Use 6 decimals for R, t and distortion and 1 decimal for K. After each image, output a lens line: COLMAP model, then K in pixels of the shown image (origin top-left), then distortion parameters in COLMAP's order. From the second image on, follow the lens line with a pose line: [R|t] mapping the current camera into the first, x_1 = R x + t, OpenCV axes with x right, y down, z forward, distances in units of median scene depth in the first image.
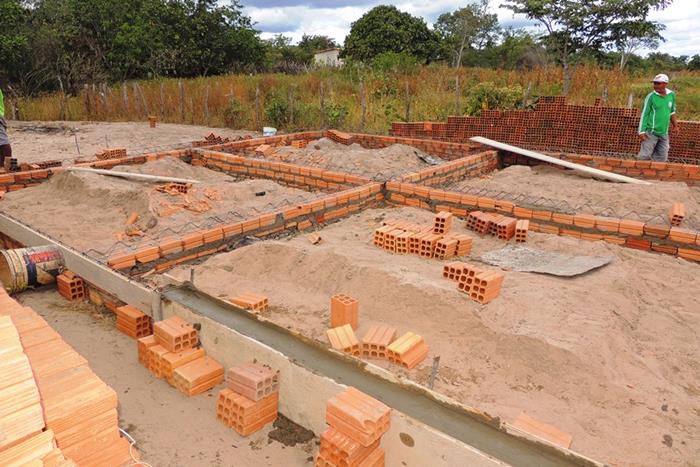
lens RADIAL K [[497.8, 0, 351.5], [0, 497.8, 235.6], [0, 0, 1]] dist [-0.012967, -0.003463]
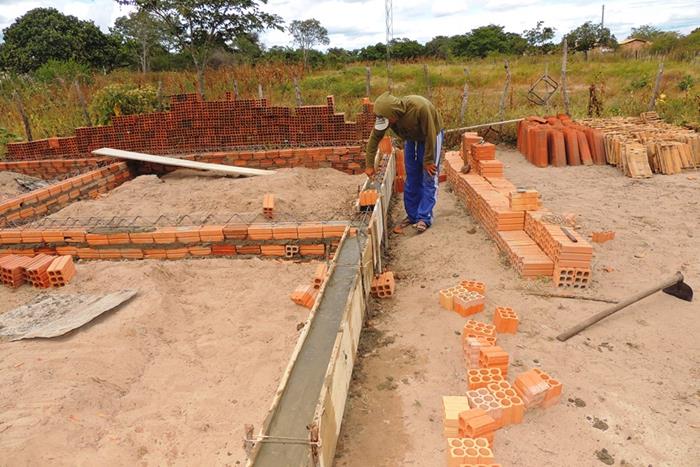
lens RADIAL K [[497.8, 0, 351.5], [0, 497.8, 235.6], [0, 0, 1]] dist [-0.012967, -0.003463]
pose [[0.853317, -0.217865, 0.473693, 0.198521], [0.220665, 0.974042, 0.050480, -0.001531], [-0.472395, 0.061452, 0.879242, 0.062209]]
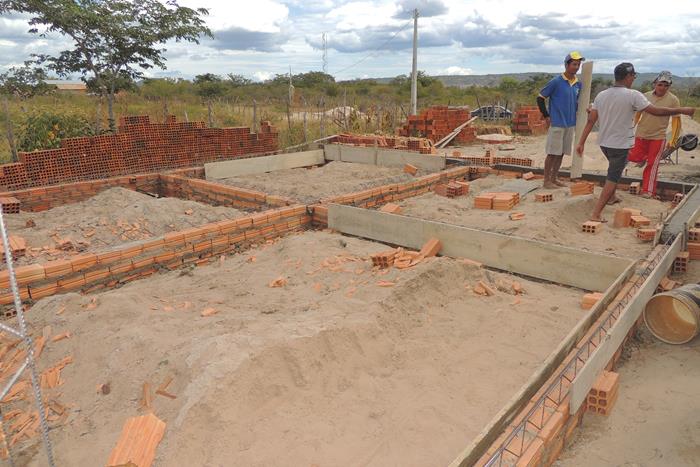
lens RADIAL K [[497.8, 0, 351.5], [0, 497.8, 235.6], [0, 0, 1]] dist [-0.012967, -0.003463]
pose [[0.006947, -0.278789, 0.960327, -0.663581], [0.313901, 0.912416, 0.262609, -0.213831], [-0.949430, 0.299624, 0.093850, 0.653988]]
